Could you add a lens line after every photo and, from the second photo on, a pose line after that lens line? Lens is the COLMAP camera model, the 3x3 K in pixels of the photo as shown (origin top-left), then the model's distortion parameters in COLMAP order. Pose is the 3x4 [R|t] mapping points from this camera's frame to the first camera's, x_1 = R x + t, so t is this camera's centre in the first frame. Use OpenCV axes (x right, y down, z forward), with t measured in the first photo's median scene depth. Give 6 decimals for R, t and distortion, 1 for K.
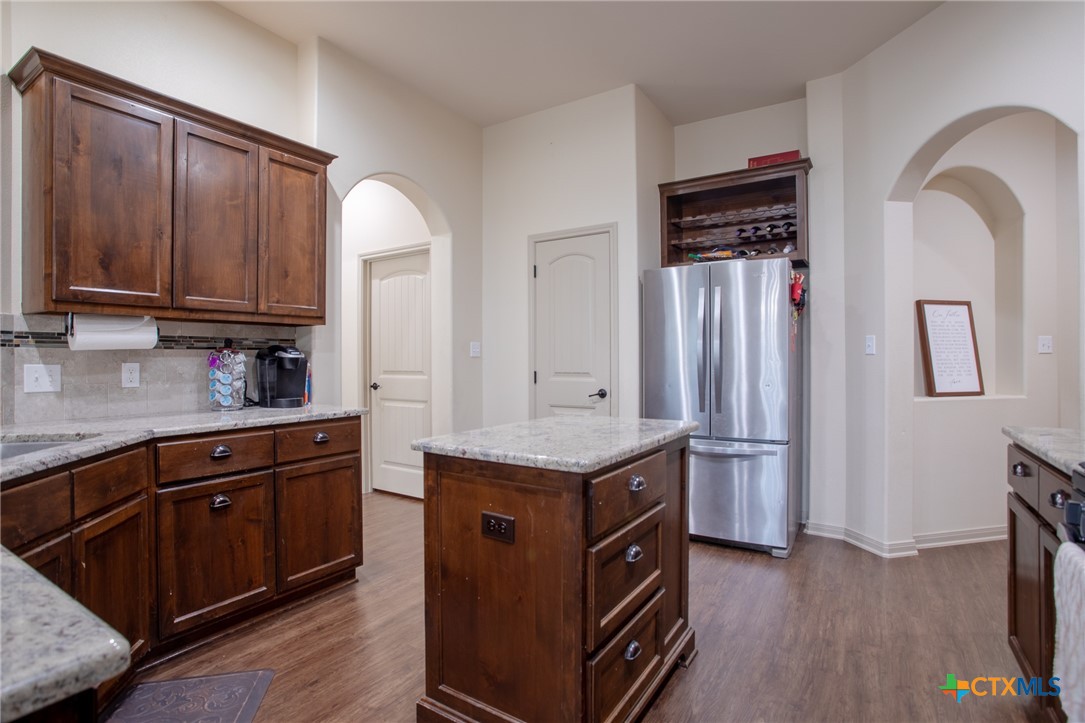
lens RADIAL K [[545.8, 0, 545.9], [0, 545.8, 357.7], [0, 0, 1]] dist [-0.067316, 0.021935]
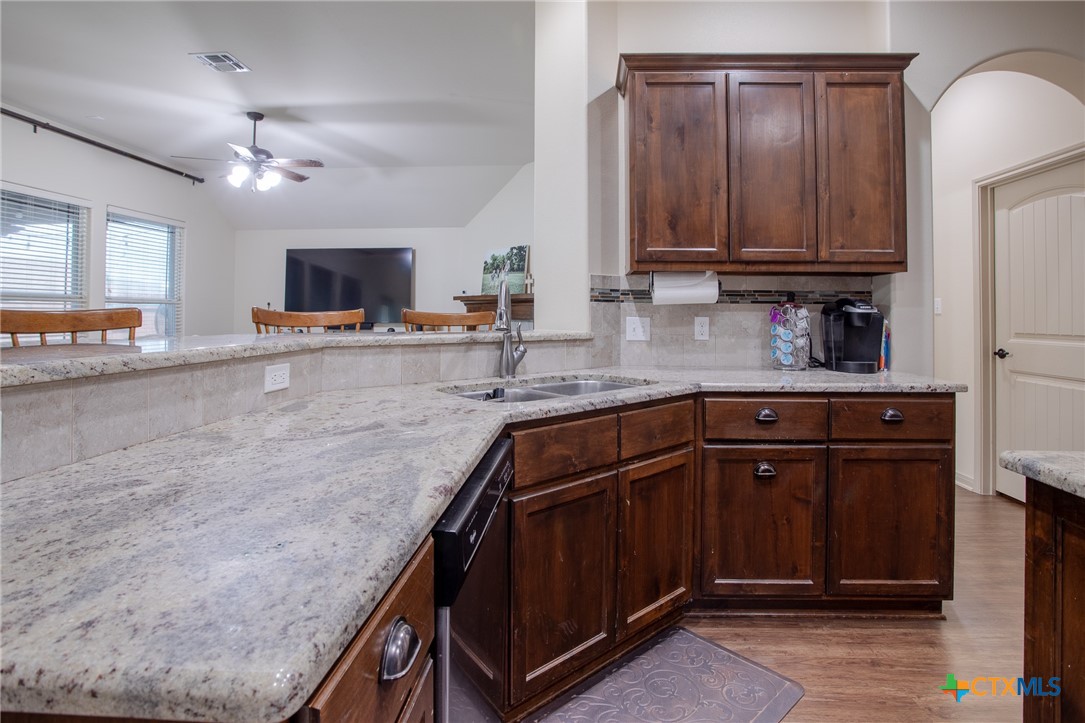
lens RADIAL K [[545.8, 0, 545.0], [0, 545.8, 302.5], [0, 0, 1]] dist [-0.067316, 0.021935]
pose [[0.492661, -0.010586, -0.870157, 0.005327], [-0.009541, 0.999800, -0.017566, 0.003356], [0.870169, 0.016956, 0.492462, 0.203239]]
